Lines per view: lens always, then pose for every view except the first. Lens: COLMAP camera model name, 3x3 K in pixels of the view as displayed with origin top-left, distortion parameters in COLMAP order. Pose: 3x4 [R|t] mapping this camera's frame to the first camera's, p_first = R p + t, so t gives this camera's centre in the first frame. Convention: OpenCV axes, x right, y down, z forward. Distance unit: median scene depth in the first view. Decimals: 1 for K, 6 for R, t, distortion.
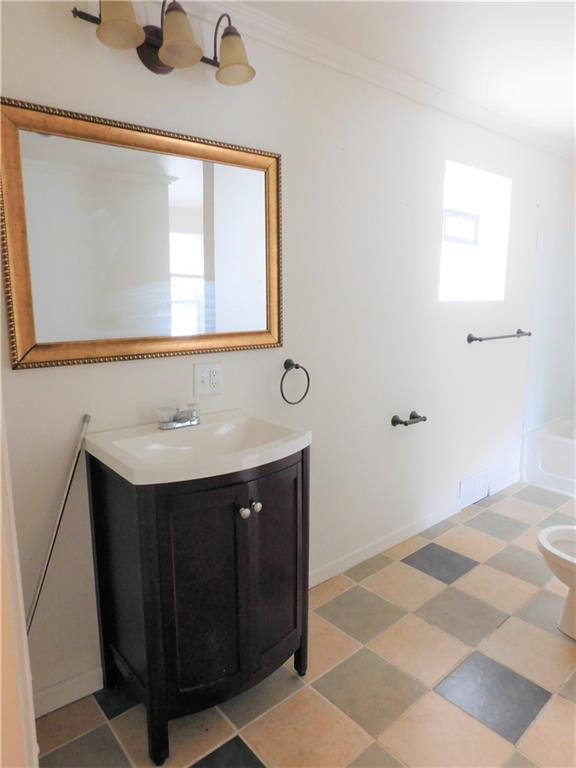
lens RADIAL K [[509.4, 0, 288.0], [0, 509.4, 384.0], [0, 0, 1]] dist [-0.003677, 0.000204]
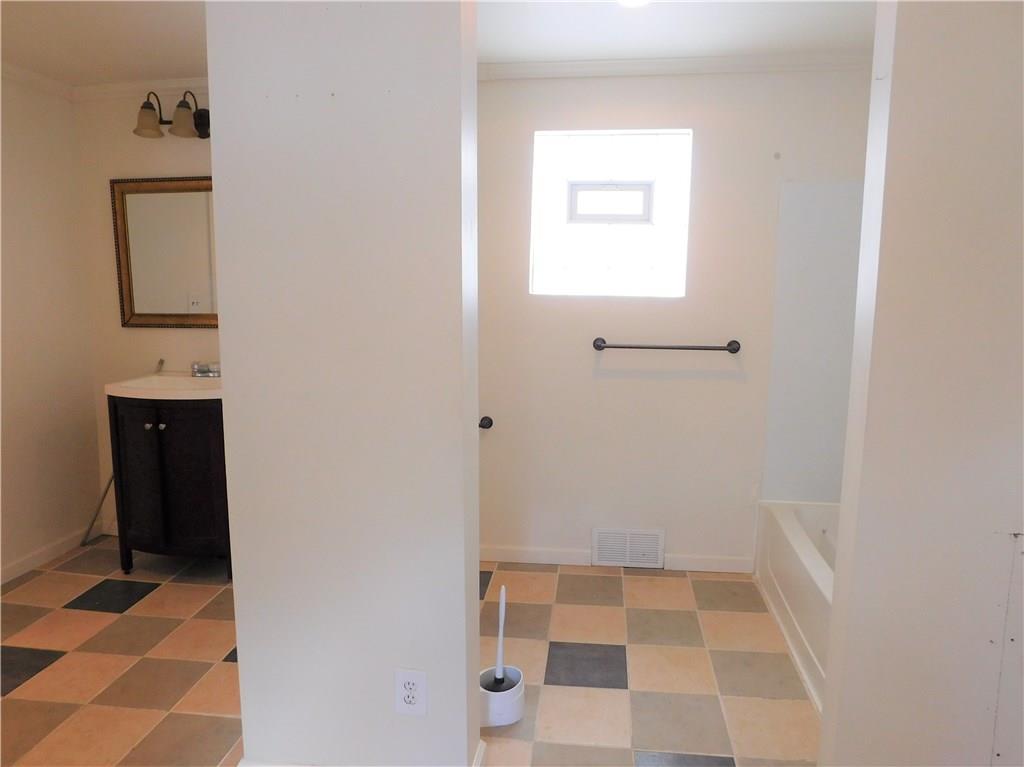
lens RADIAL K [[679.2, 0, 512.0], [0, 679.2, 383.5], [0, 0, 1]] dist [-0.003677, 0.000204]
pose [[0.660536, 0.116170, -0.741753, 1.844594], [-0.134984, 0.990234, 0.034882, -0.084991], [0.738561, 0.077083, 0.669766, 0.371061]]
